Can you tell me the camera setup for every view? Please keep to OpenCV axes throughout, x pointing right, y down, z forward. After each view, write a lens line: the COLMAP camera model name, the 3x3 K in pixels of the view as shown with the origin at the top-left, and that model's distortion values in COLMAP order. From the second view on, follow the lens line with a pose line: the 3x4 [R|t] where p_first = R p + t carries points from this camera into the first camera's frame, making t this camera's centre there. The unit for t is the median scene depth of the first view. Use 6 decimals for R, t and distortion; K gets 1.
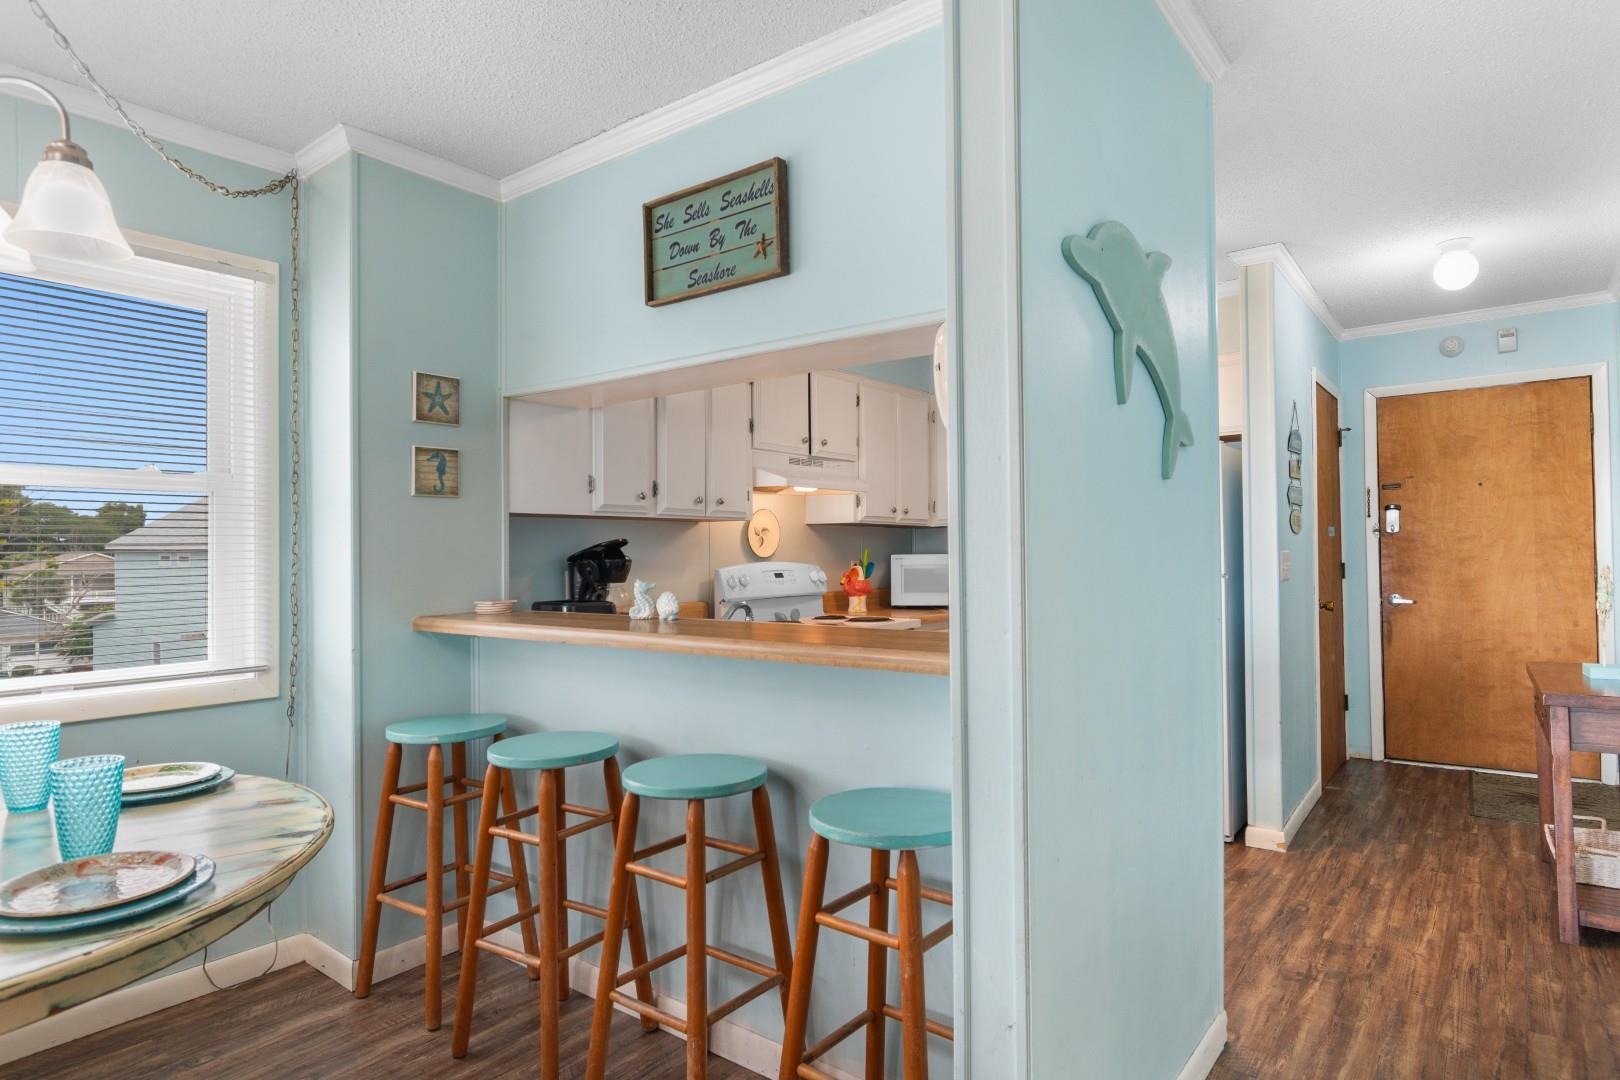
lens RADIAL K [[903.1, 0, 813.2], [0, 903.1, 542.9], [0, 0, 1]] dist [0.003838, -0.000472]
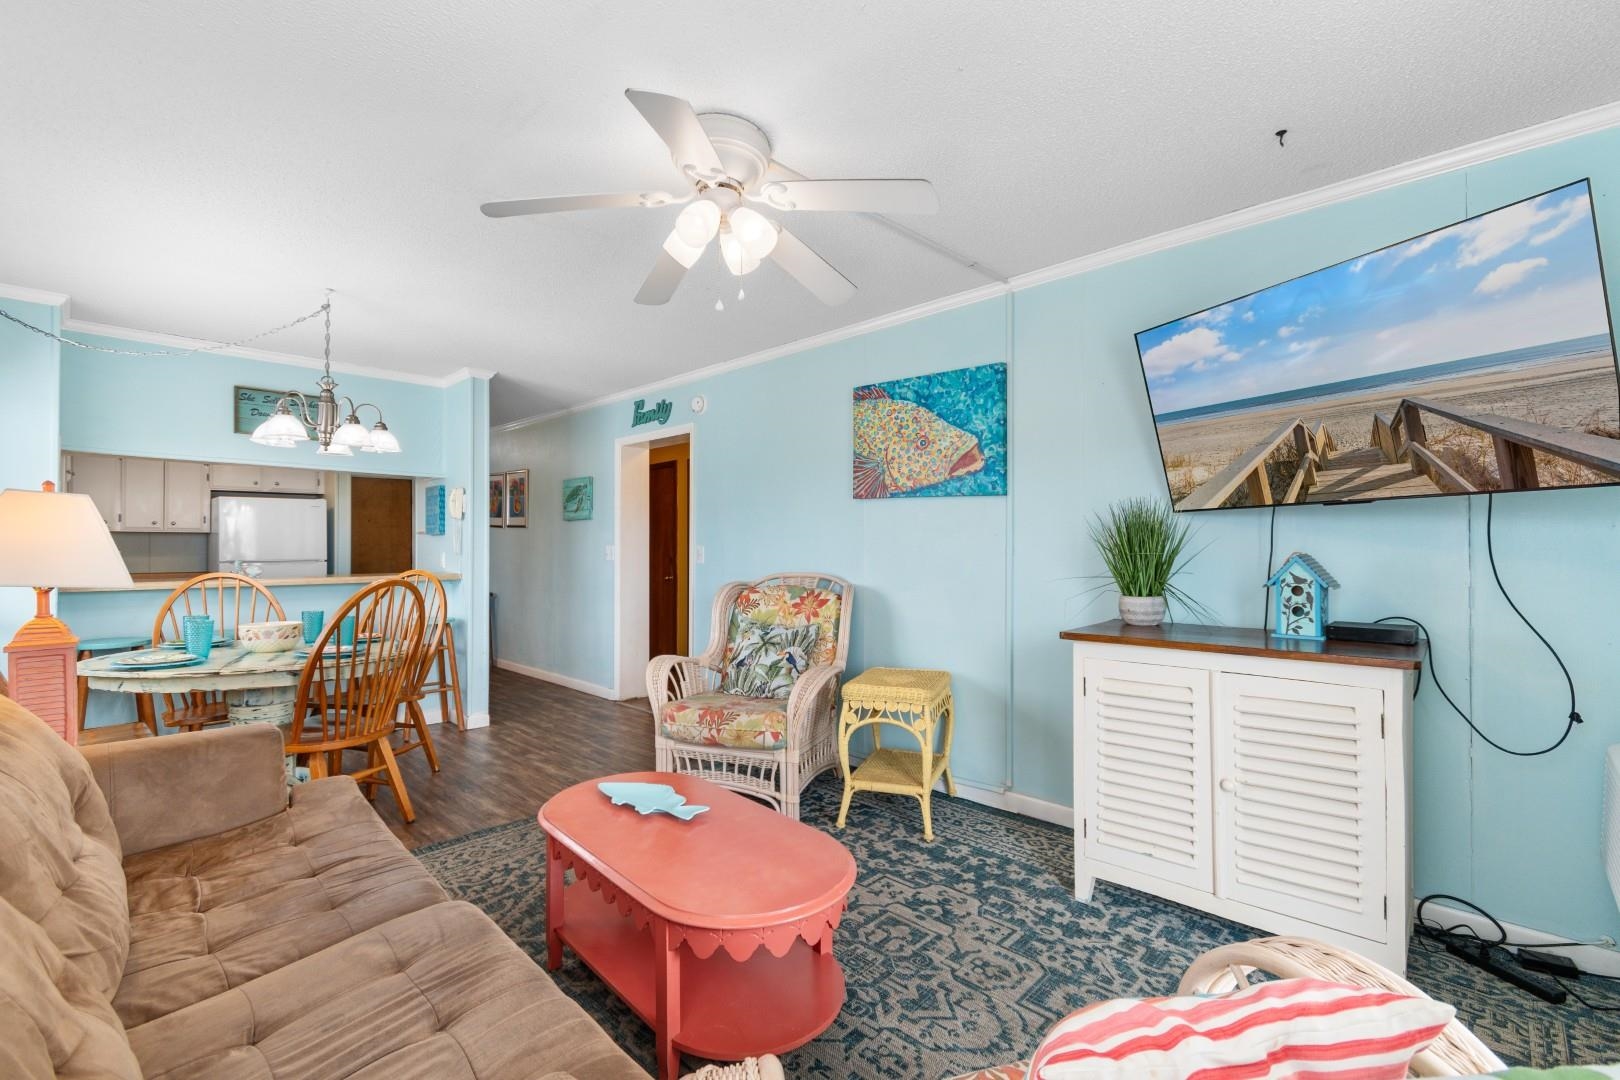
lens RADIAL K [[713.5, 0, 814.0], [0, 713.5, 535.0], [0, 0, 1]] dist [-0.000397, -0.001323]
pose [[0.108930, 0.026509, 0.993696, -1.383837], [-0.009080, 0.999629, -0.025672, 0.010927], [-0.994008, -0.006227, 0.109130, -0.452106]]
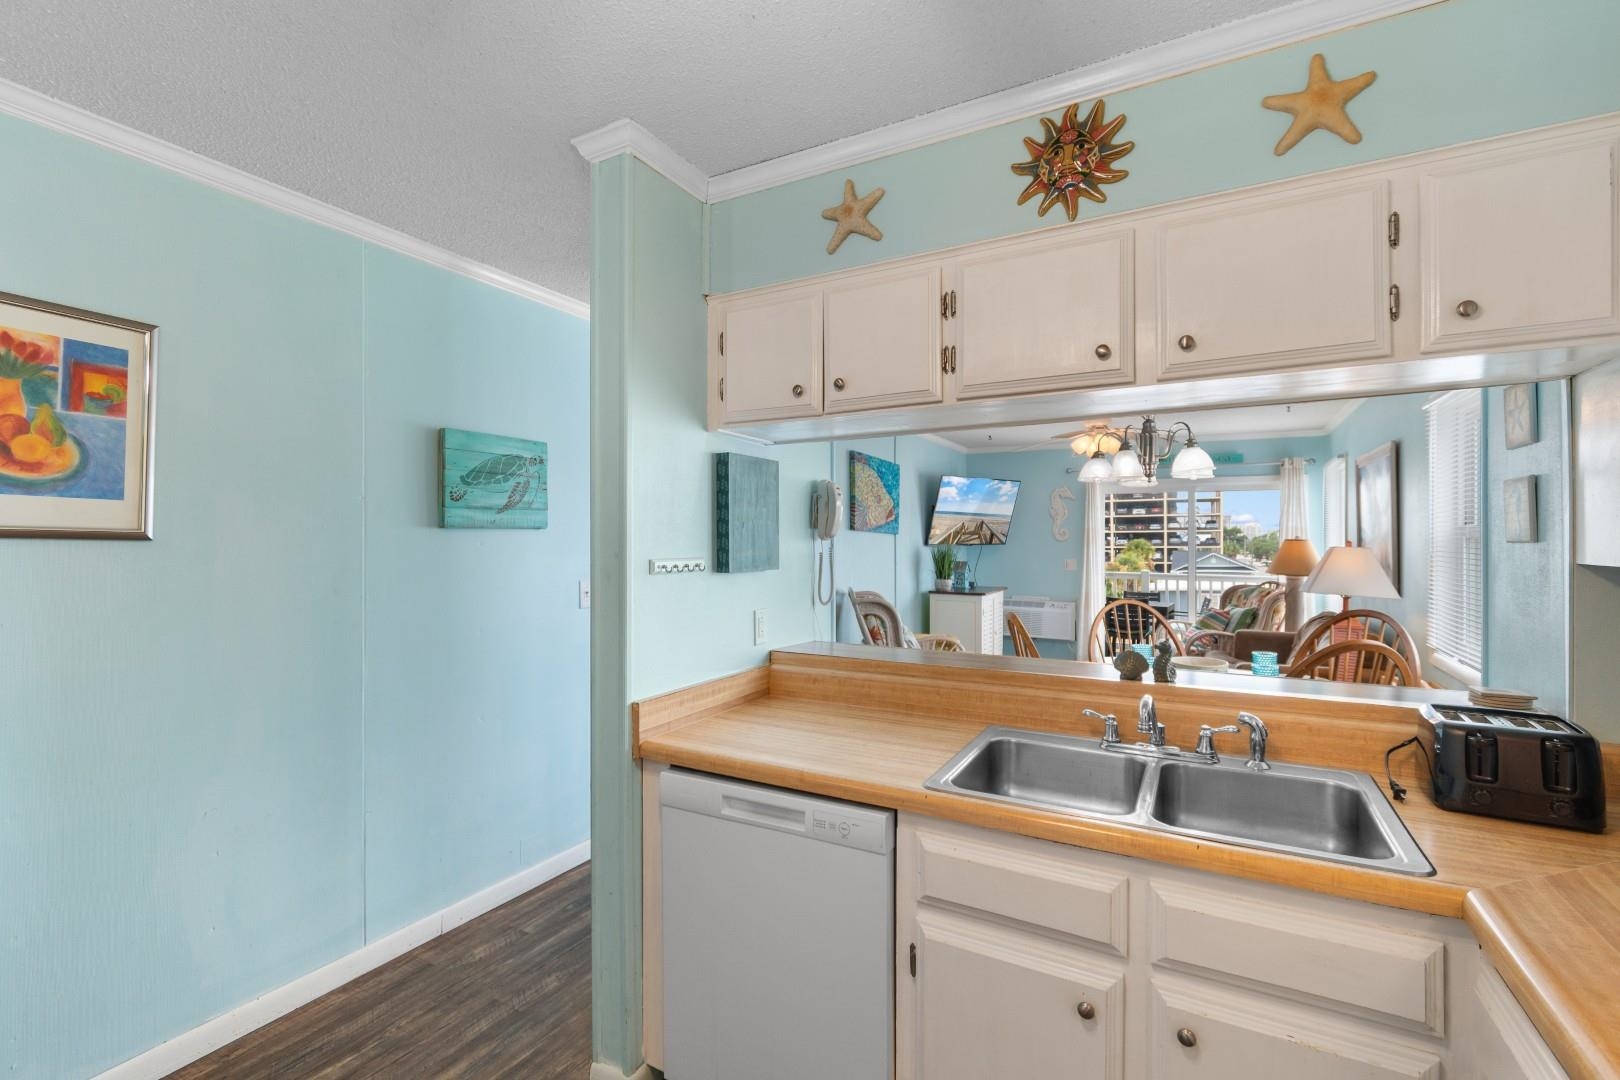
lens RADIAL K [[713.5, 0, 814.0], [0, 713.5, 535.0], [0, 0, 1]] dist [-0.000397, -0.001323]
pose [[-0.987387, 0.009487, -0.158040, 0.242405], [0.012049, 0.999811, -0.015264, -0.048153], [0.157865, -0.016976, -0.987315, 1.329564]]
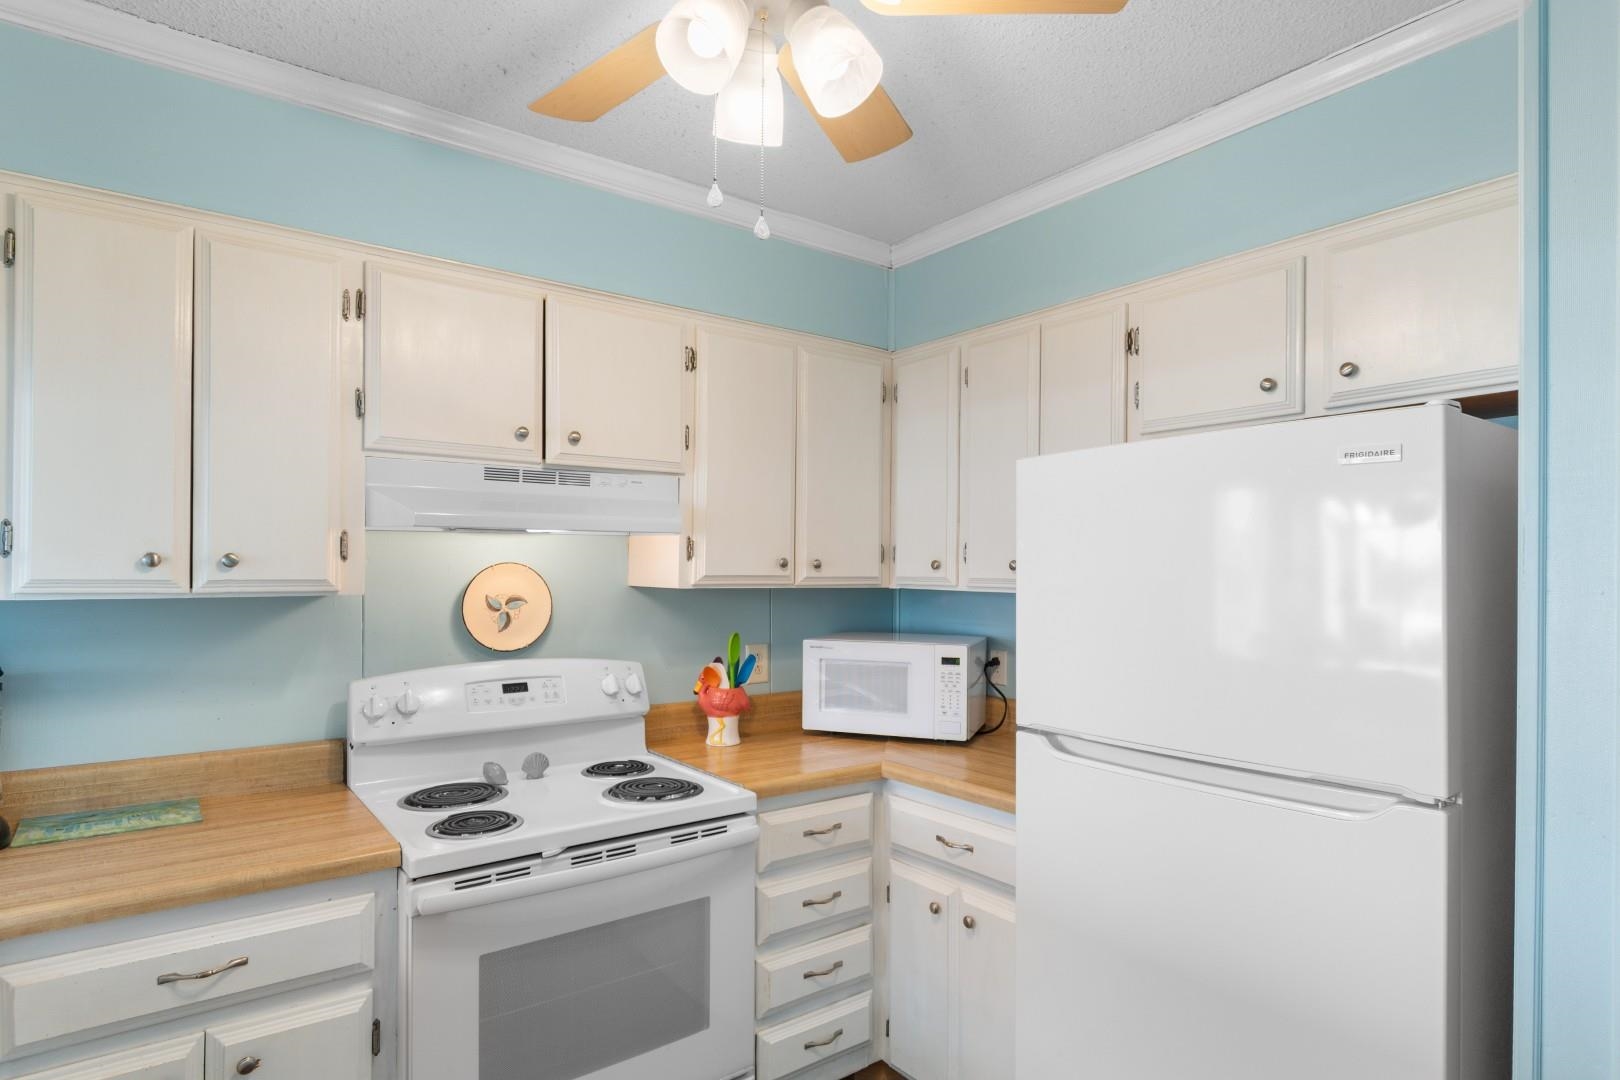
lens RADIAL K [[862.8, 0, 811.7], [0, 862.8, 568.4], [0, 0, 1]] dist [0.000823, -0.000080]
pose [[0.964345, 0.014087, -0.264275, 0.374306], [-0.010706, 0.999841, 0.014232, -0.062315], [0.264433, -0.010895, 0.964342, 0.775633]]
